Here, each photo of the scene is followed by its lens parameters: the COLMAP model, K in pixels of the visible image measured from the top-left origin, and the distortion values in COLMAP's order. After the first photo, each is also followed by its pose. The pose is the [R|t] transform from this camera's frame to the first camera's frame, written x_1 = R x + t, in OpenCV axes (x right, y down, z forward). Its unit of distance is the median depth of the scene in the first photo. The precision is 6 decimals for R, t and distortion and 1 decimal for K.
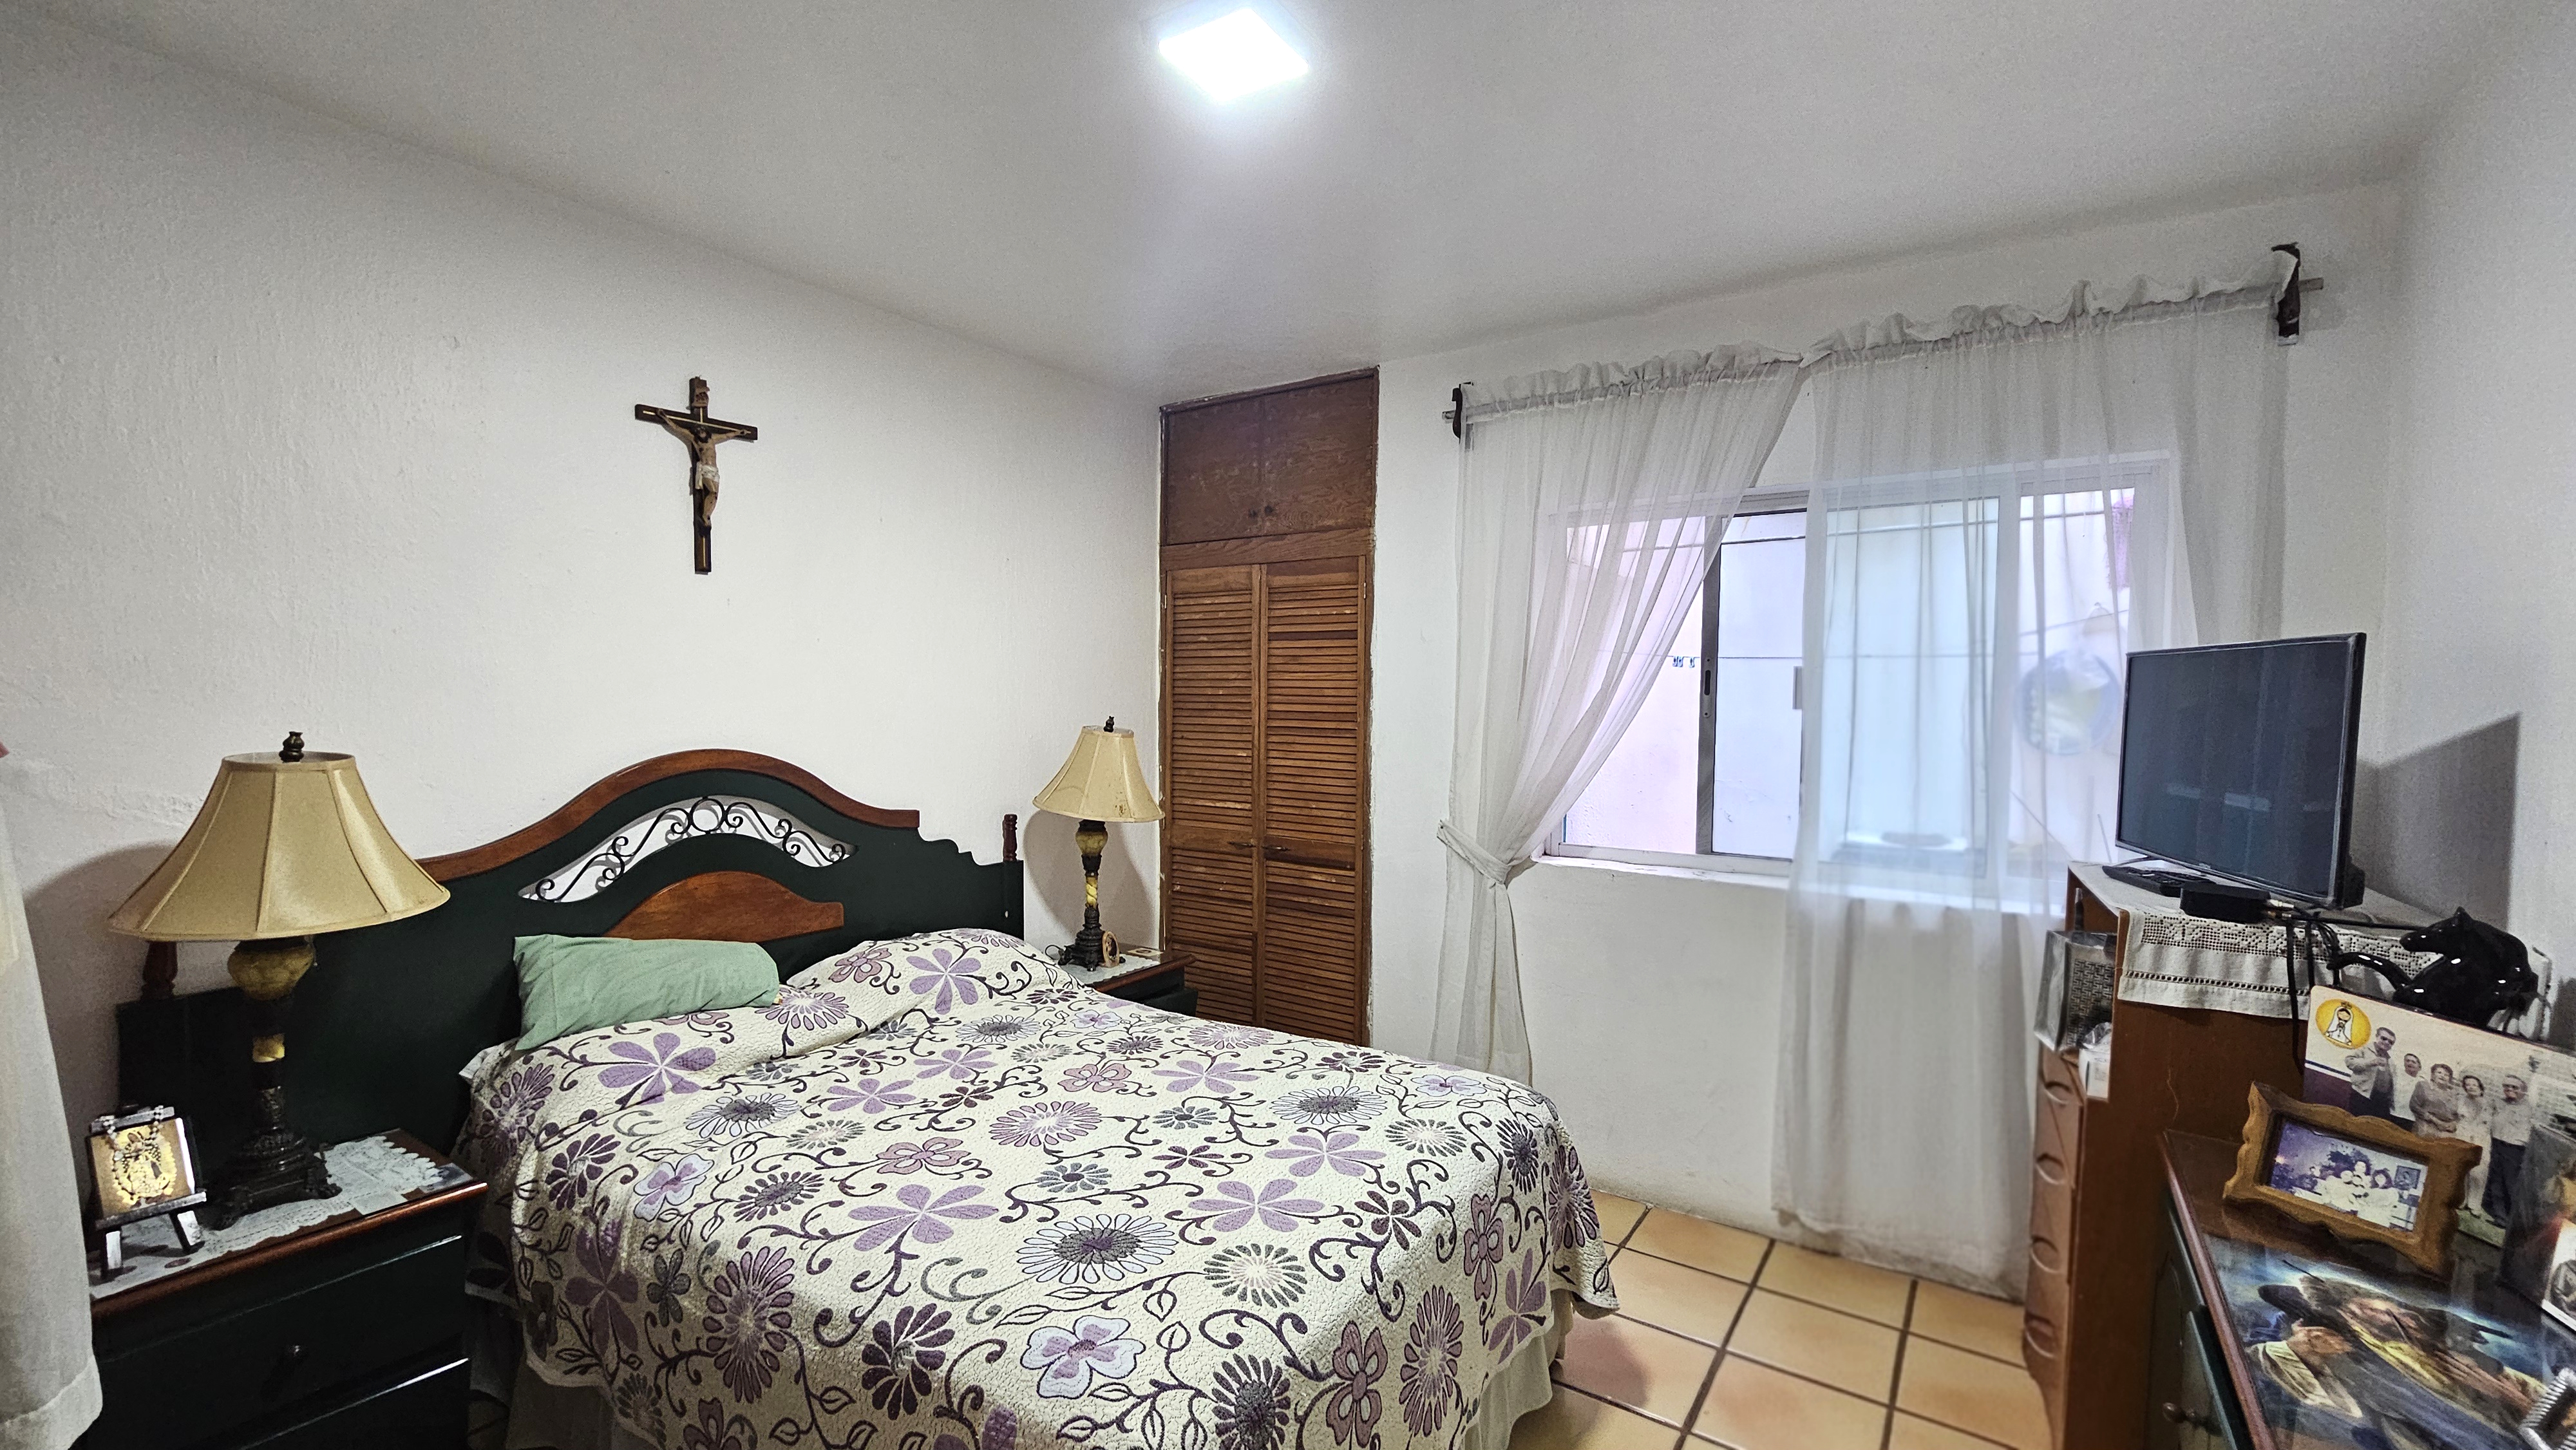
lens RADIAL K [[1057.2, 0, 1284.1], [0, 1057.2, 732.0], [0, 0, 1]] dist [-0.002019, -0.000688]
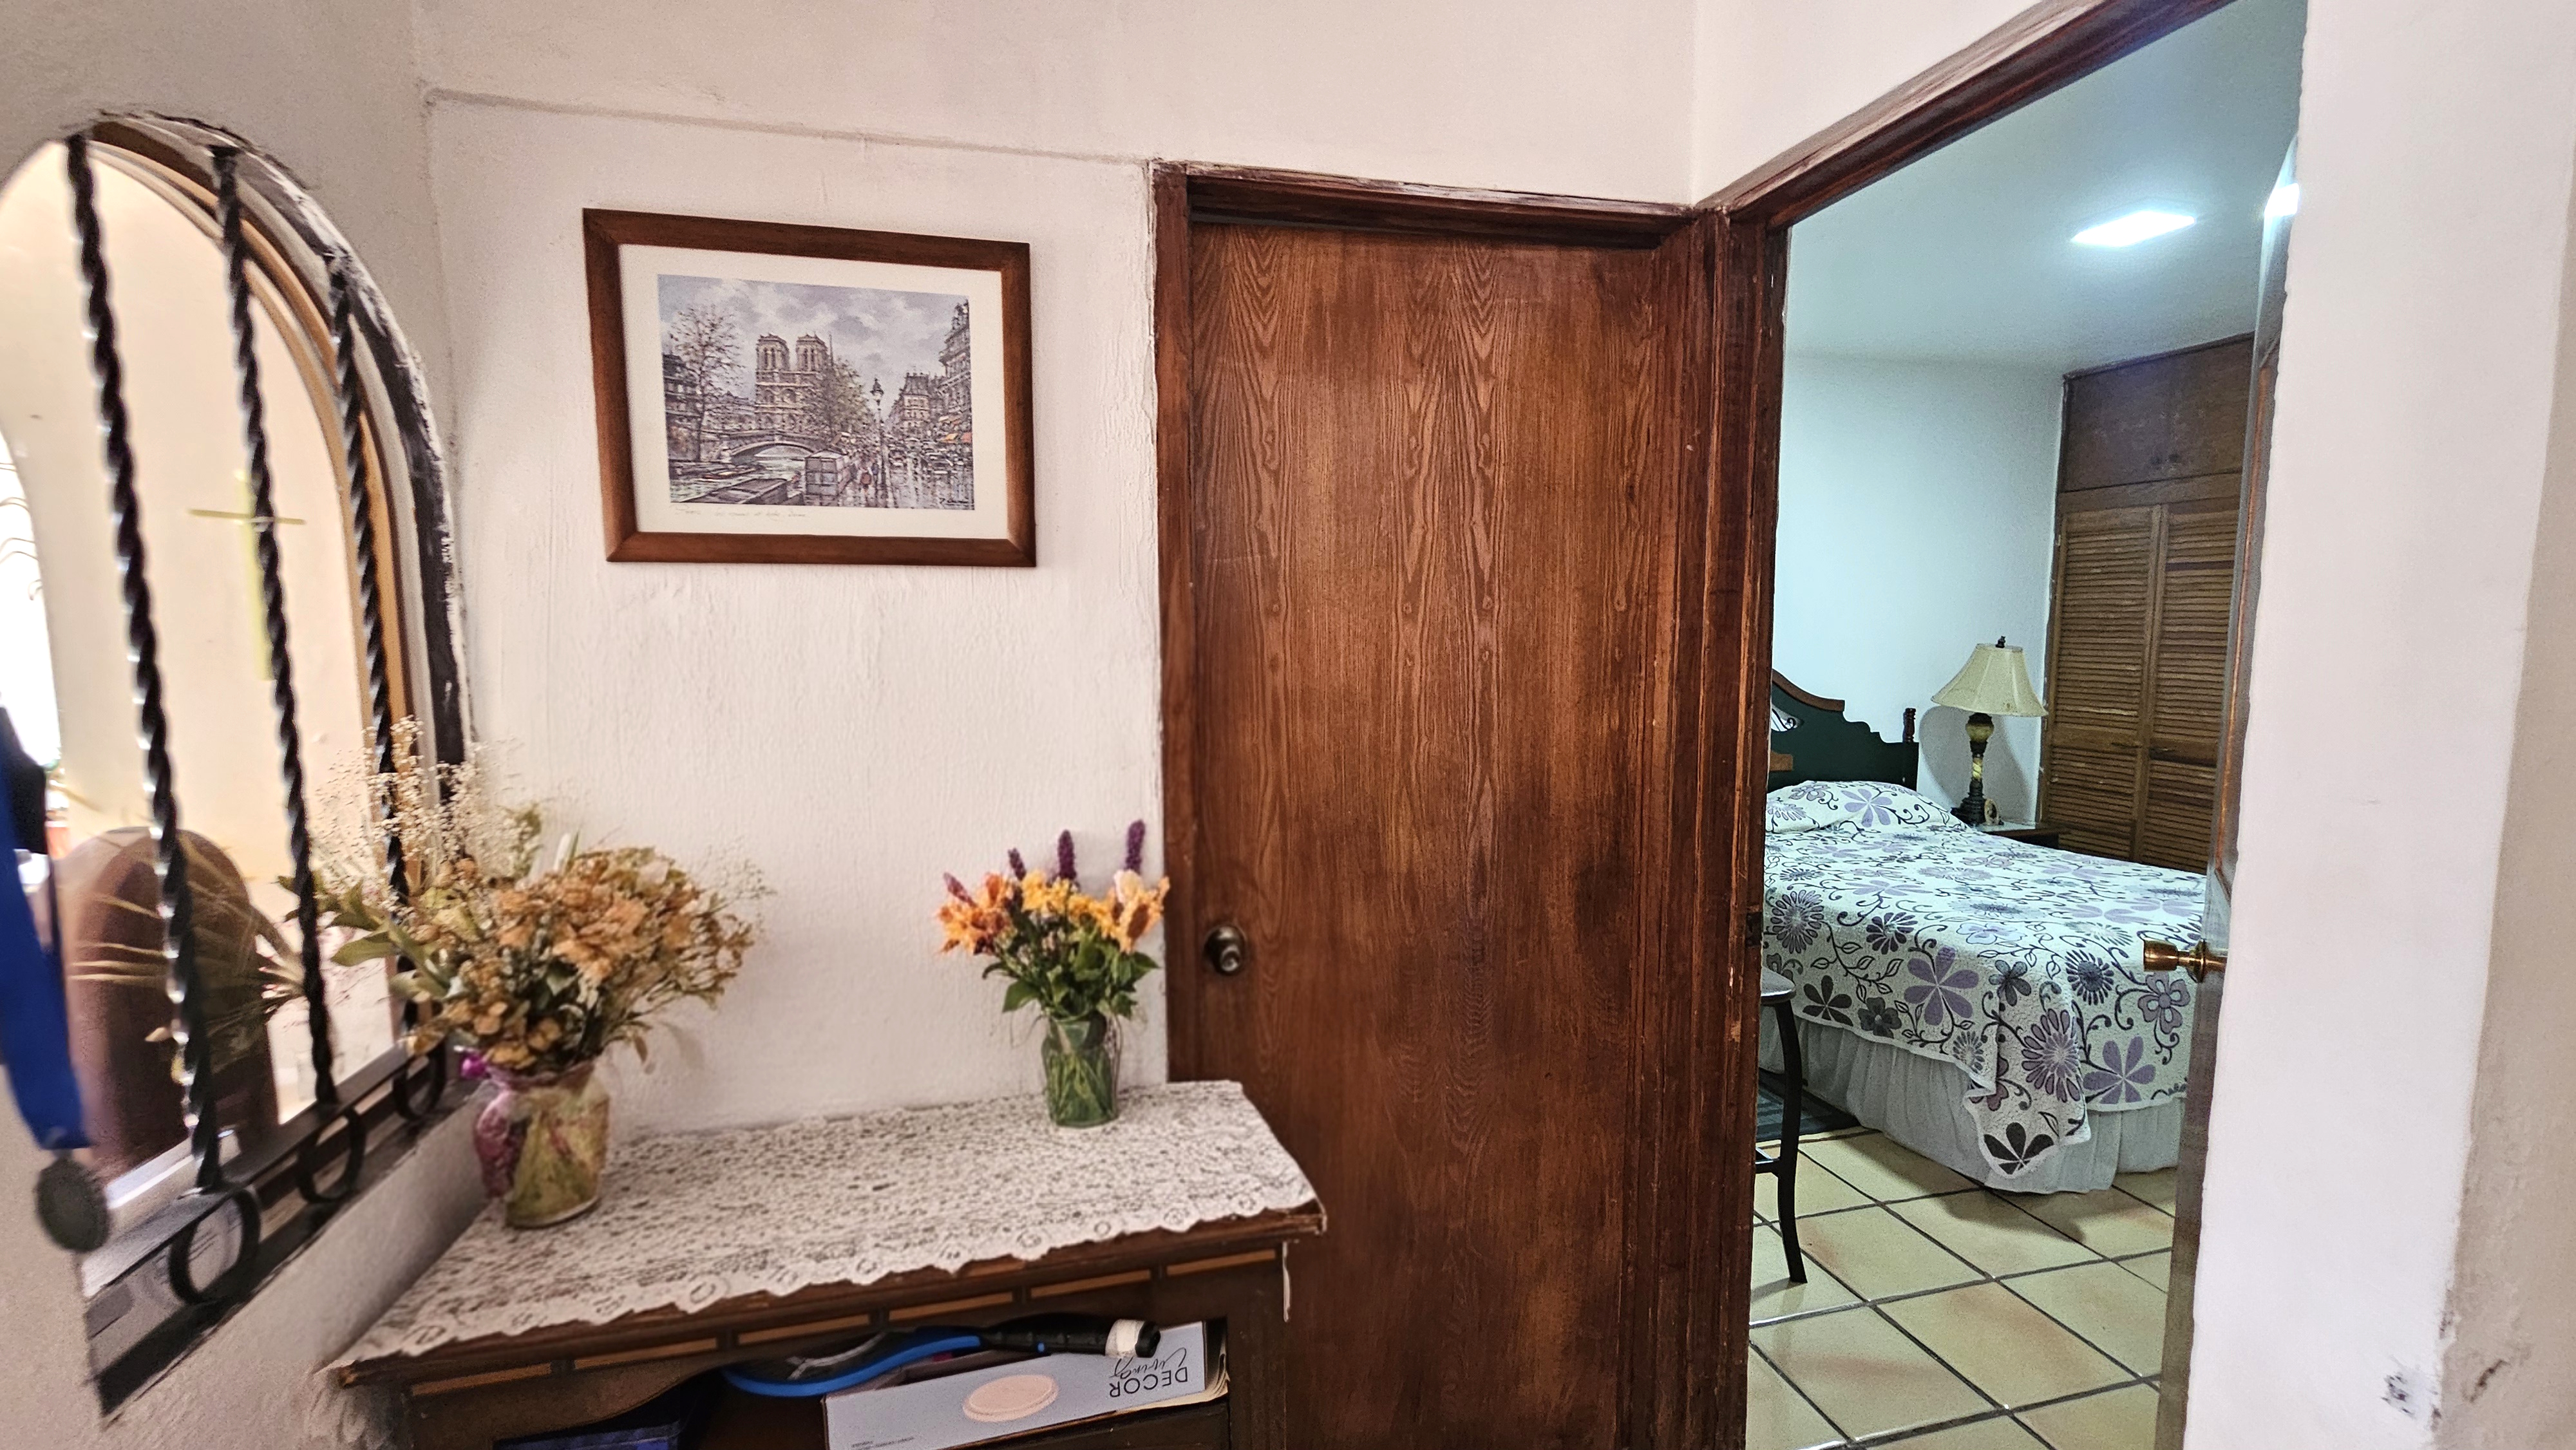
lens RADIAL K [[1057.2, 0, 1282.0], [0, 1057.2, 730.4], [0, 0, 1]] dist [-0.002019, -0.000688]
pose [[0.740414, 0.057070, -0.669724, 0.063068], [-0.011515, 0.997320, 0.072256, 0.019152], [0.672052, -0.045788, 0.739087, -0.621401]]
